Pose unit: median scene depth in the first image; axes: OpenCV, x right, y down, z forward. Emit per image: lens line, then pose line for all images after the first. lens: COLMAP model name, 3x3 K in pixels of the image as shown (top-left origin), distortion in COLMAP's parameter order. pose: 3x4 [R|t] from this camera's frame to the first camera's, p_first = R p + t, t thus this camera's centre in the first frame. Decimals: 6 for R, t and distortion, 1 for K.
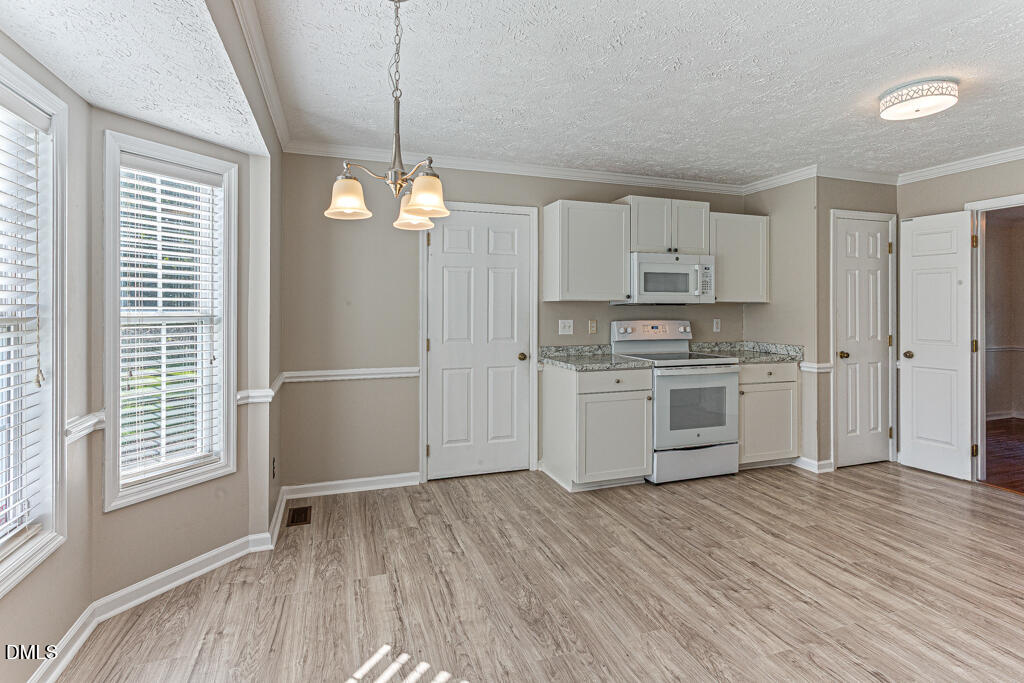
lens RADIAL K [[505.7, 0, 516.0], [0, 505.7, 304.9], [0, 0, 1]] dist [0.001005, 0.000548]
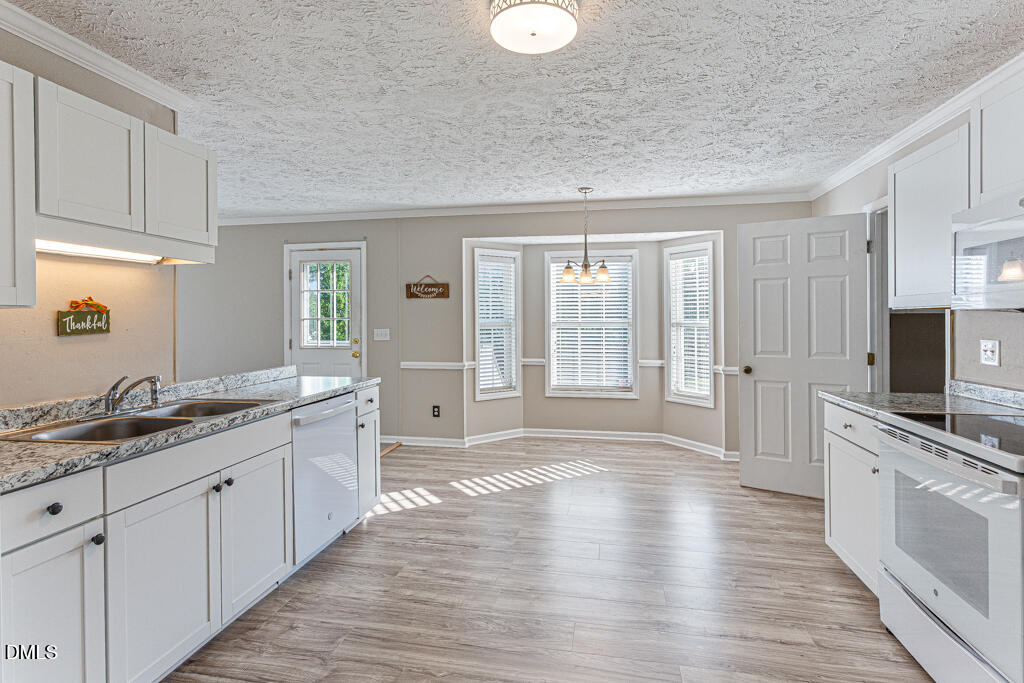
lens RADIAL K [[505.7, 0, 509.4], [0, 505.7, 323.0], [0, 0, 1]] dist [0.001005, 0.000548]
pose [[-0.515225, 0.006217, -0.857032, 1.375876], [0.010094, 0.999948, 0.001185, 0.010407], [0.856995, -0.008040, -0.515261, 1.301433]]
